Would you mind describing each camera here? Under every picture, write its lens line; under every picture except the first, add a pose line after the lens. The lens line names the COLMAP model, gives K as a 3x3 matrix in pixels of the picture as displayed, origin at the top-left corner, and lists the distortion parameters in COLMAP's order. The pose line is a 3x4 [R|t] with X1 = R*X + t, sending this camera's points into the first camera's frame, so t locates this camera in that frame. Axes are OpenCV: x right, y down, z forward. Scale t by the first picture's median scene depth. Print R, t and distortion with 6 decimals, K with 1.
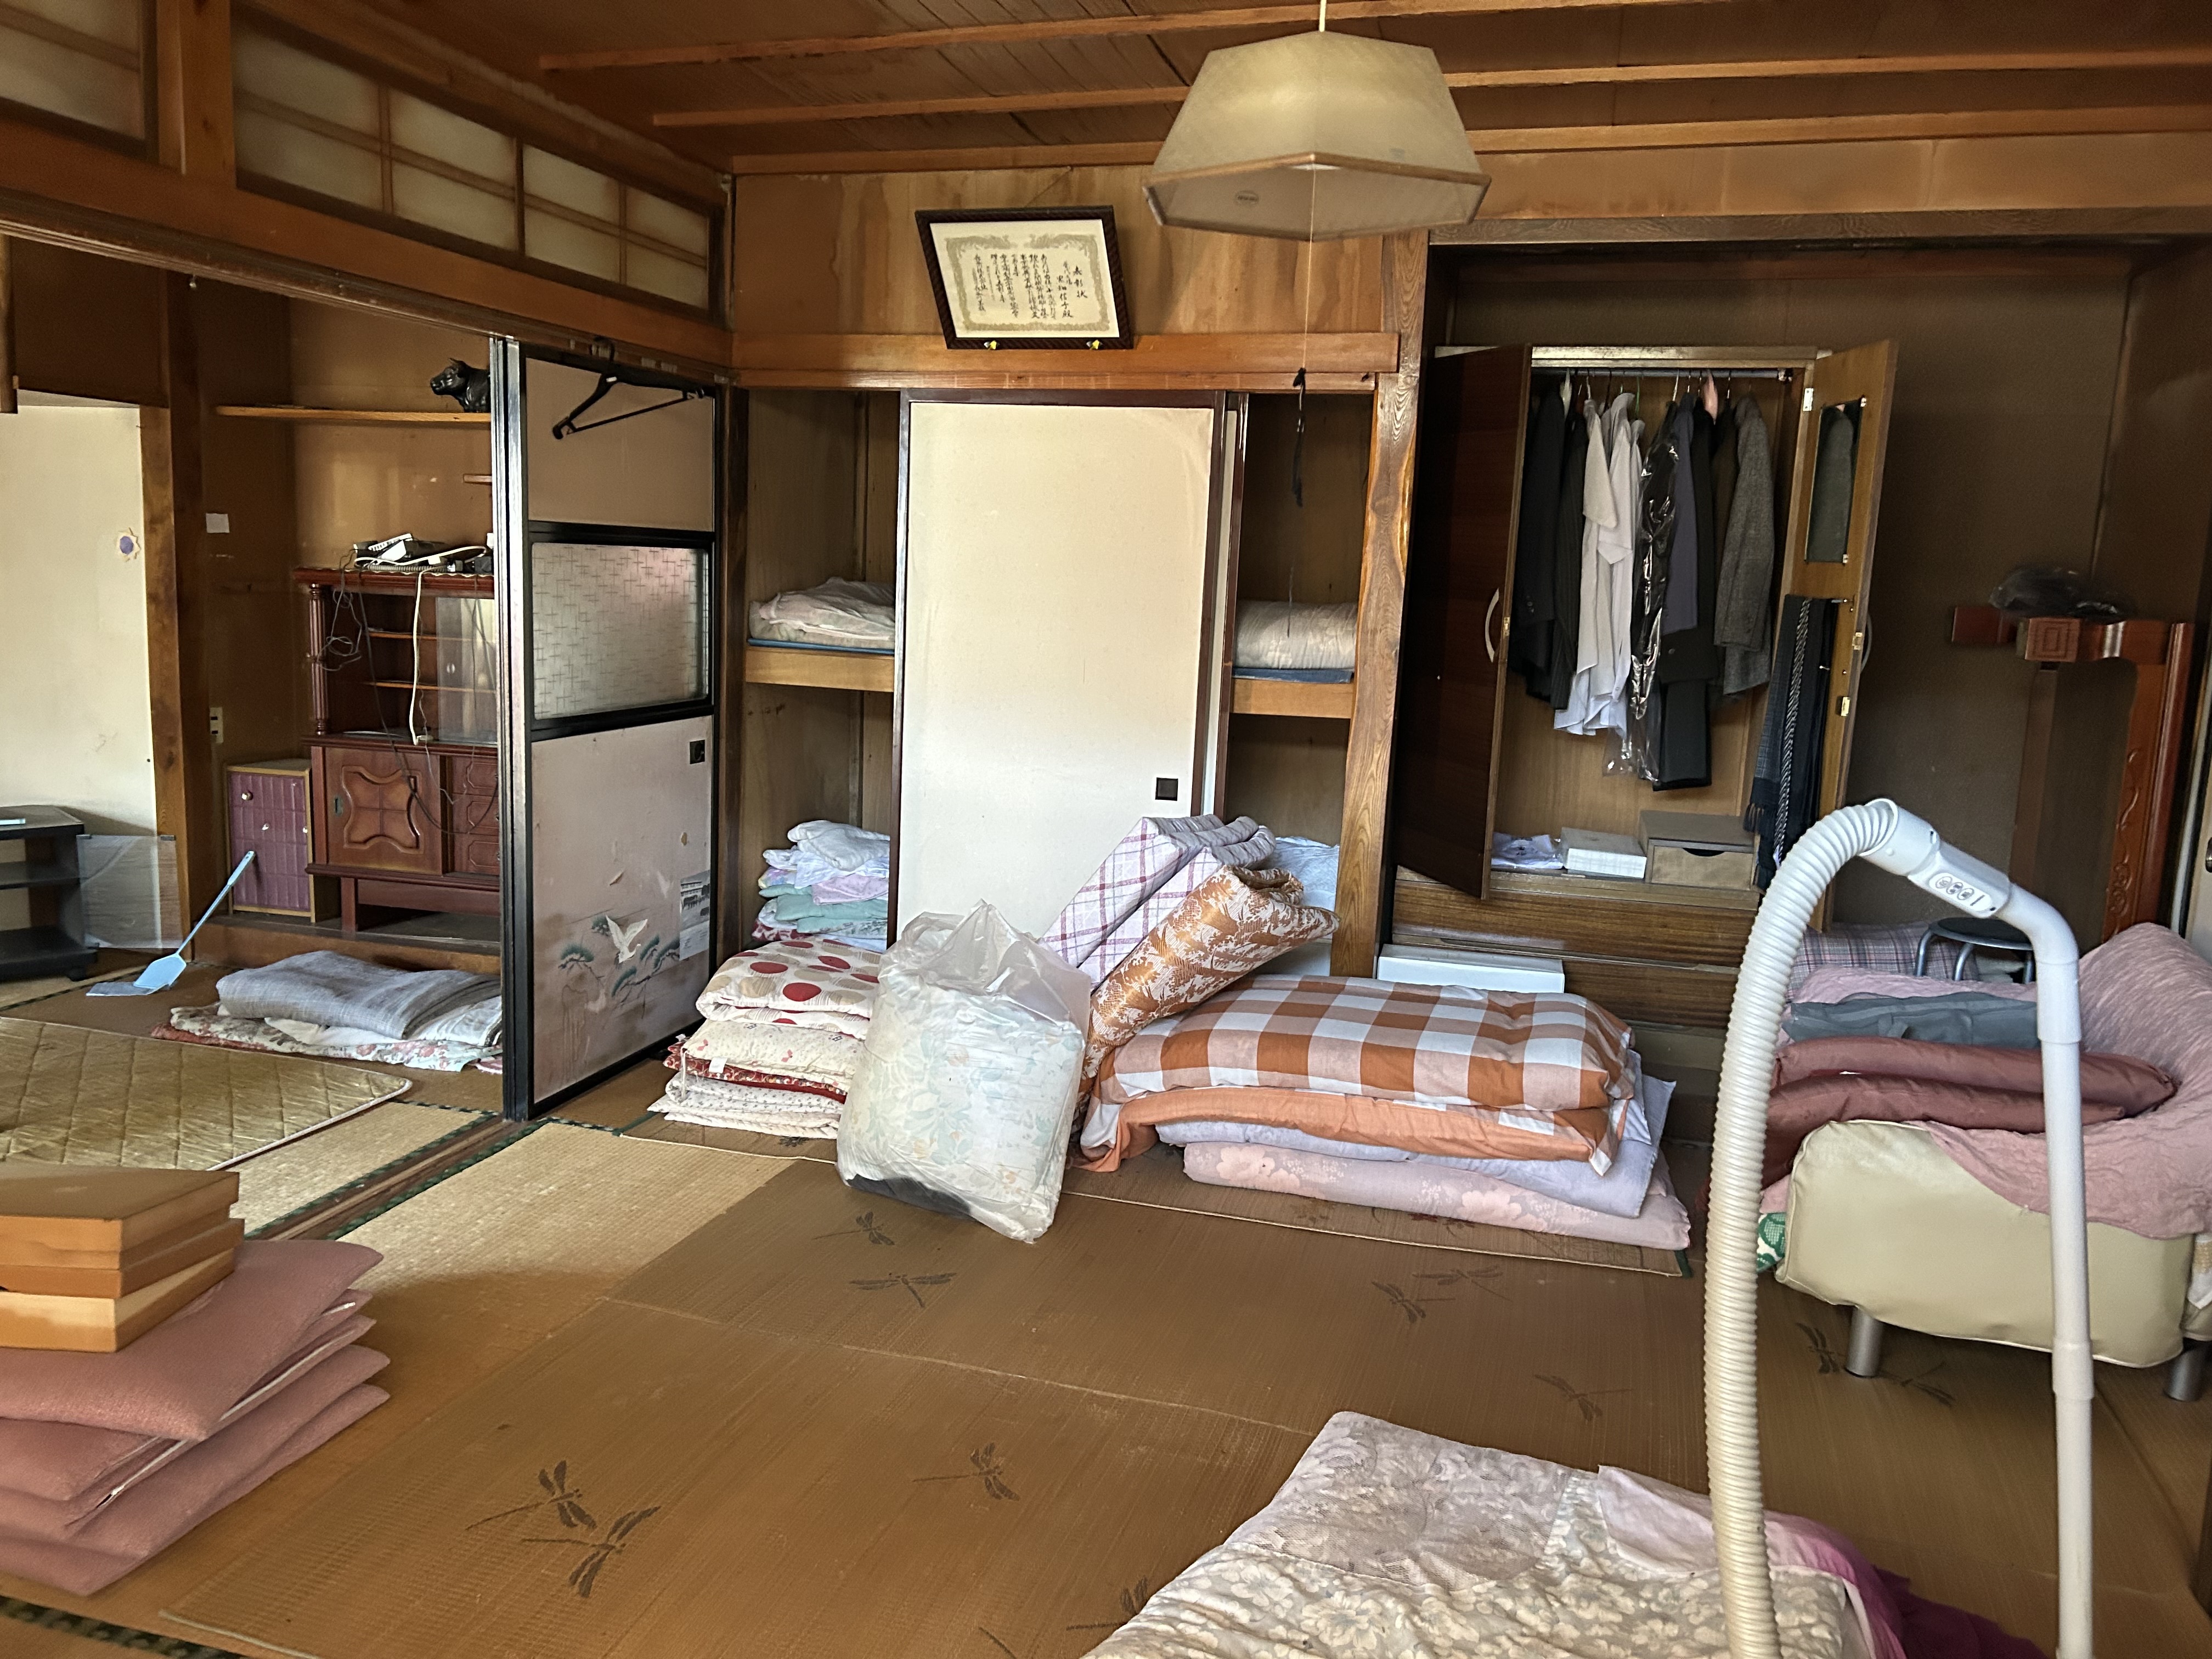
lens RADIAL K [[1676.7, 0, 1106.0], [0, 1676.7, 829.5], [0, 0, 1]] dist [0.061996, -0.001869]
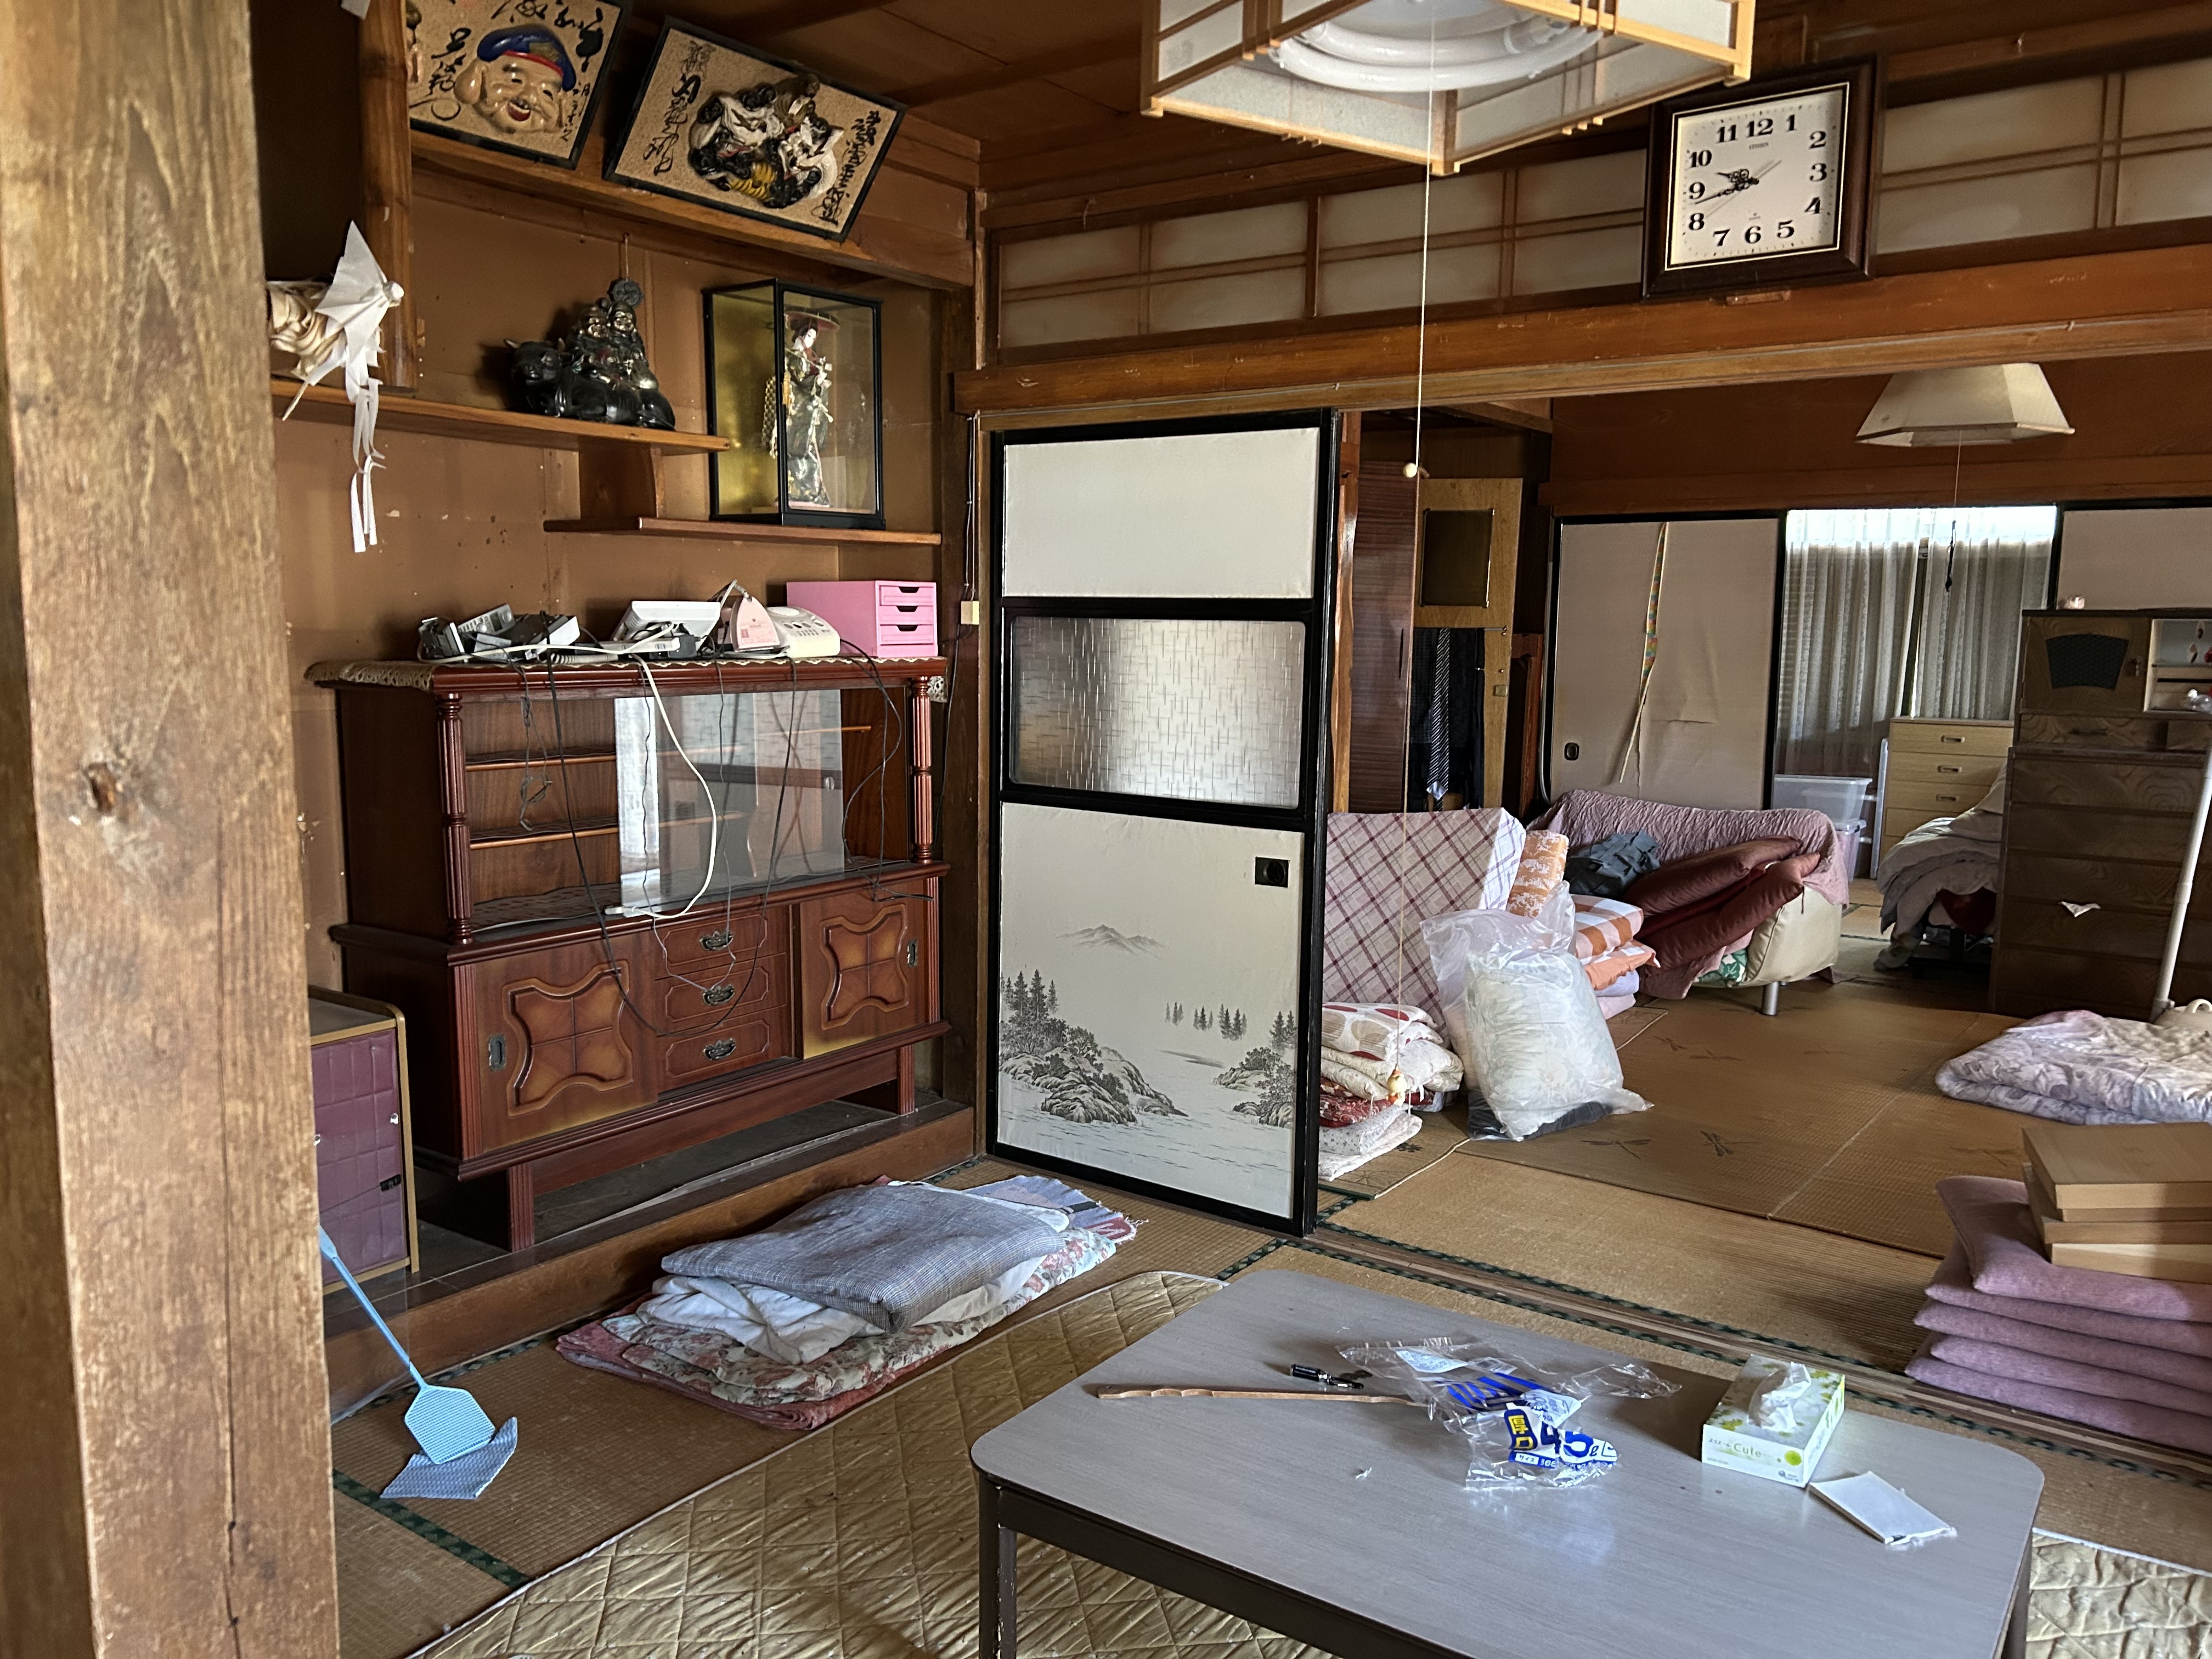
lens RADIAL K [[1662.4, 0, 1103.0], [0, 1662.4, 816.5], [0, 0, 1]] dist [0.131003, -0.154594]
pose [[0.330162, -0.143911, 0.932890, -1.150344], [0.144008, 0.984420, 0.100894, -0.156987], [-0.932875, 0.101033, 0.345742, 0.716906]]
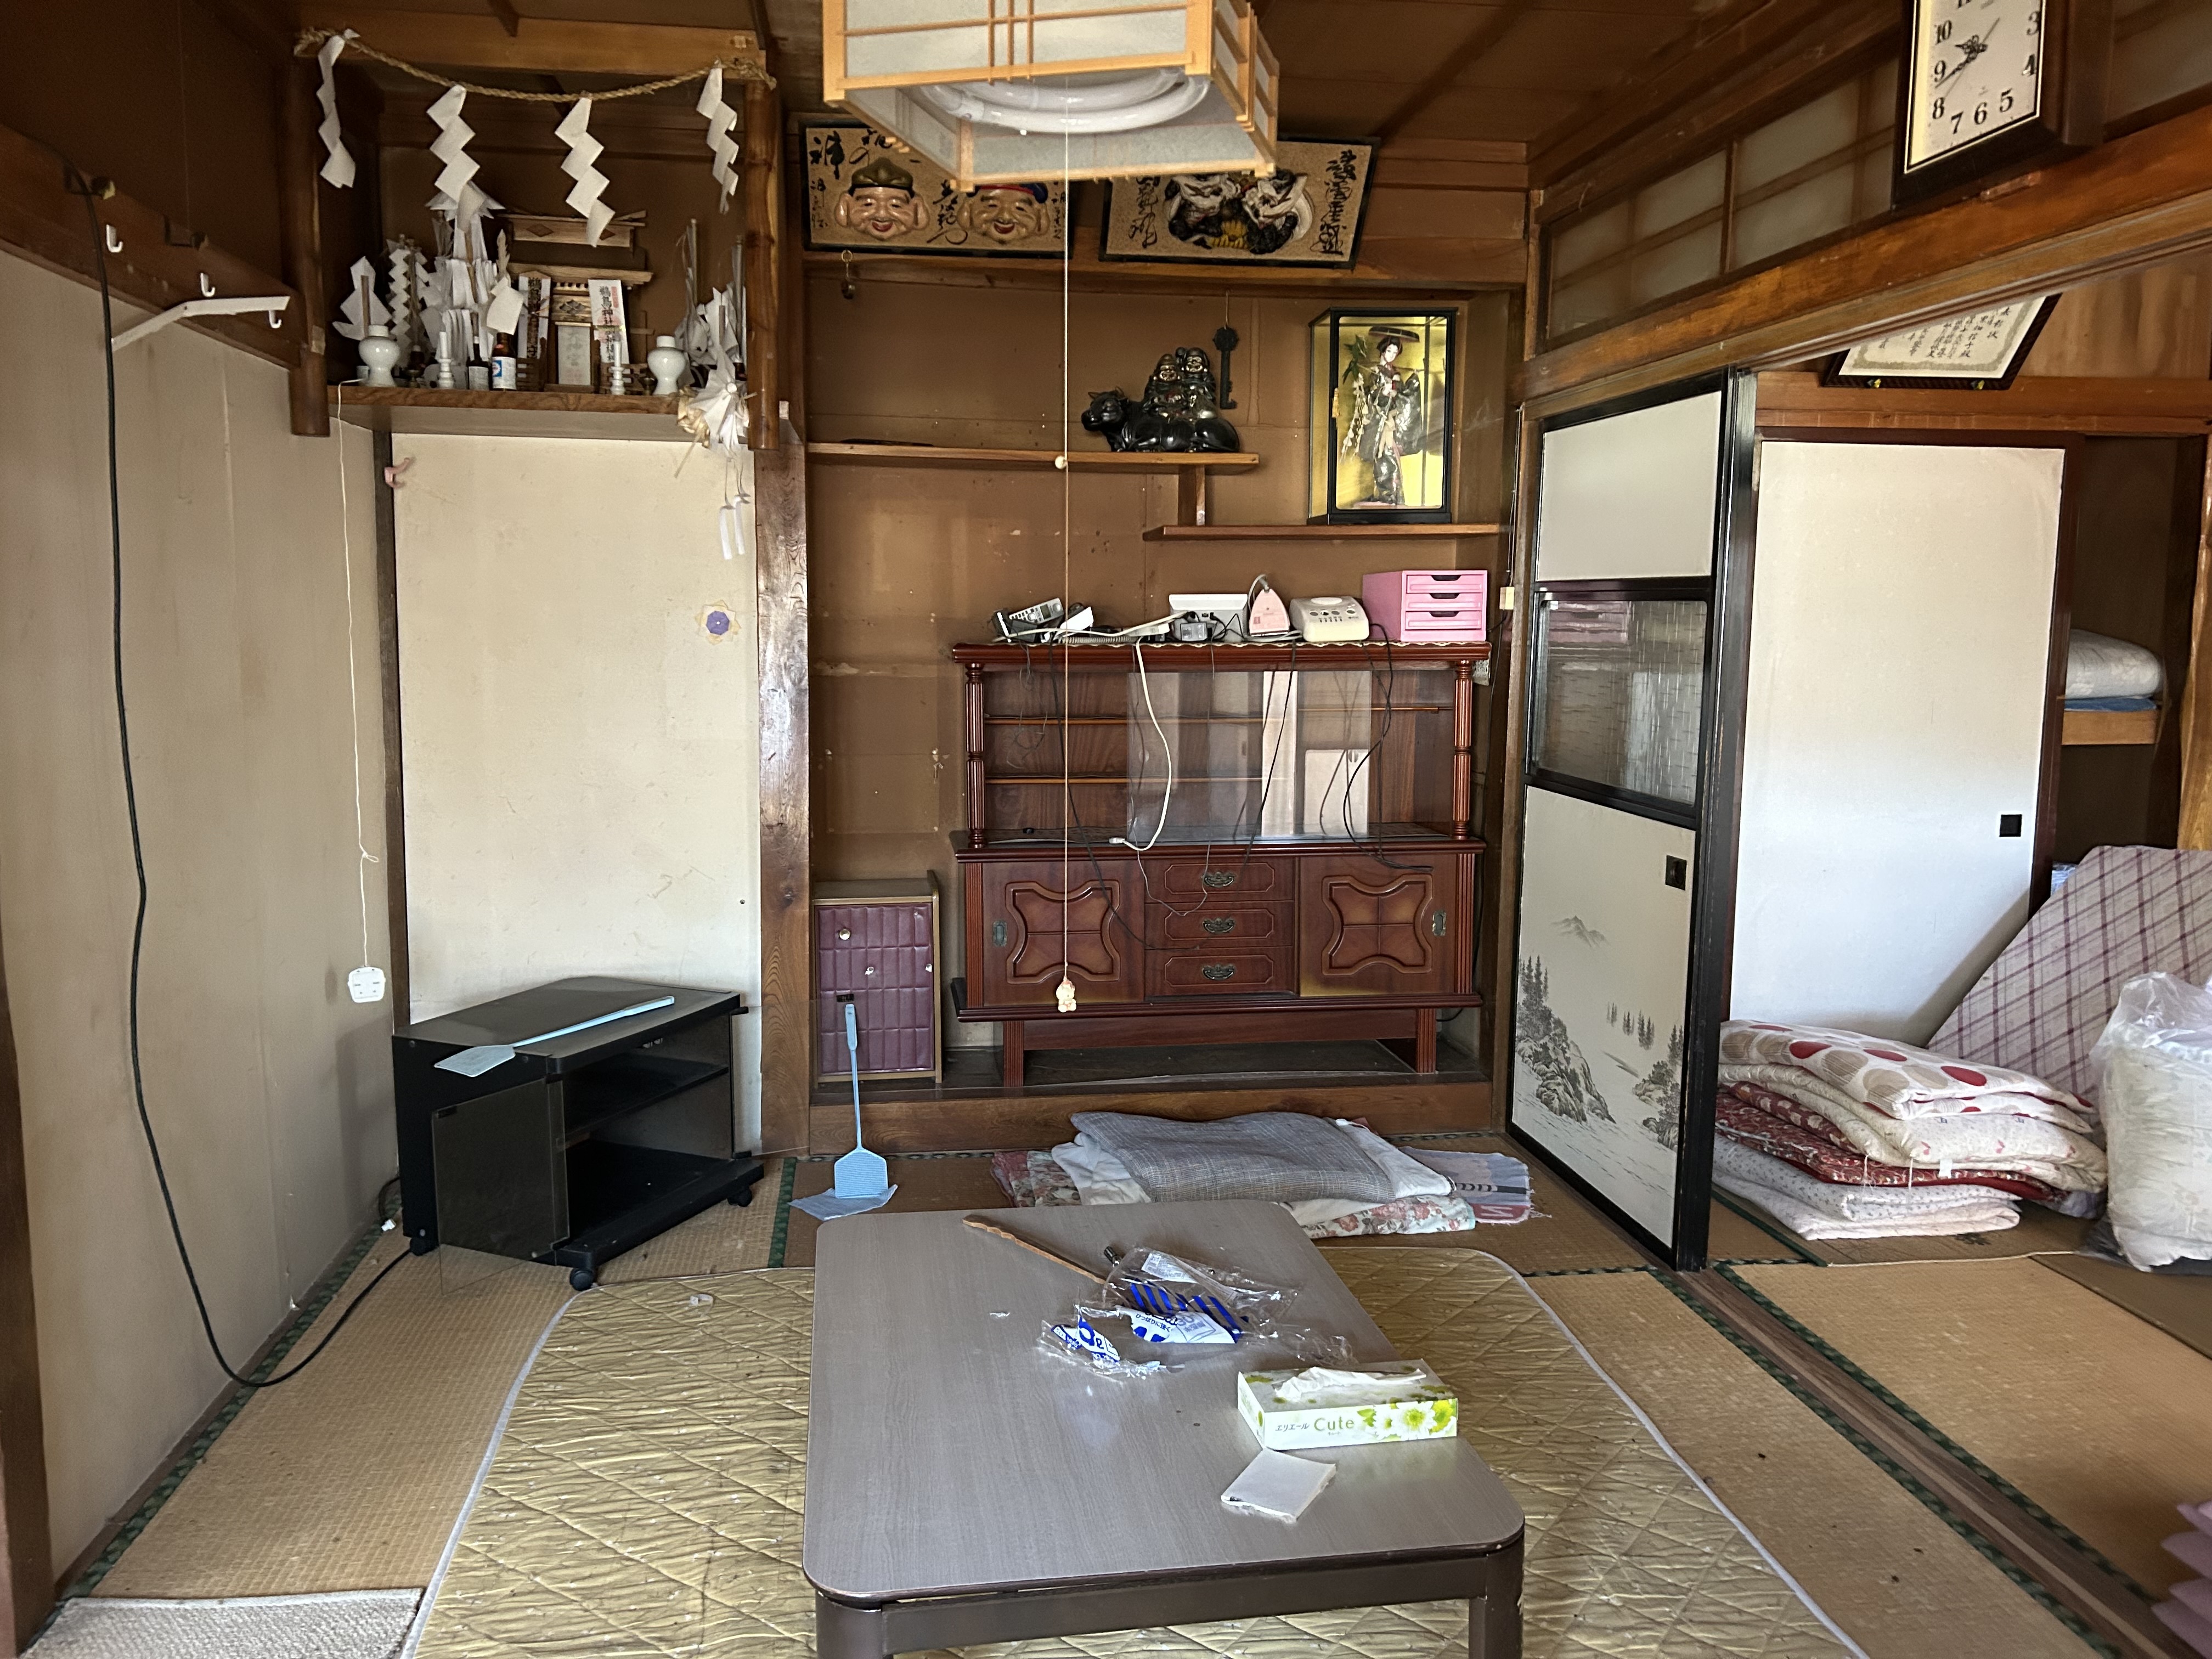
lens RADIAL K [[1662.5, 0, 1102.5], [0, 1662.5, 805.9], [0, 0, 1]] dist [0.075482, -0.075631]
pose [[0.907138, -0.077578, 0.413620, -0.897319], [0.089275, 0.995966, -0.008992, -0.077422], [-0.411255, 0.045083, 0.910405, 0.314674]]
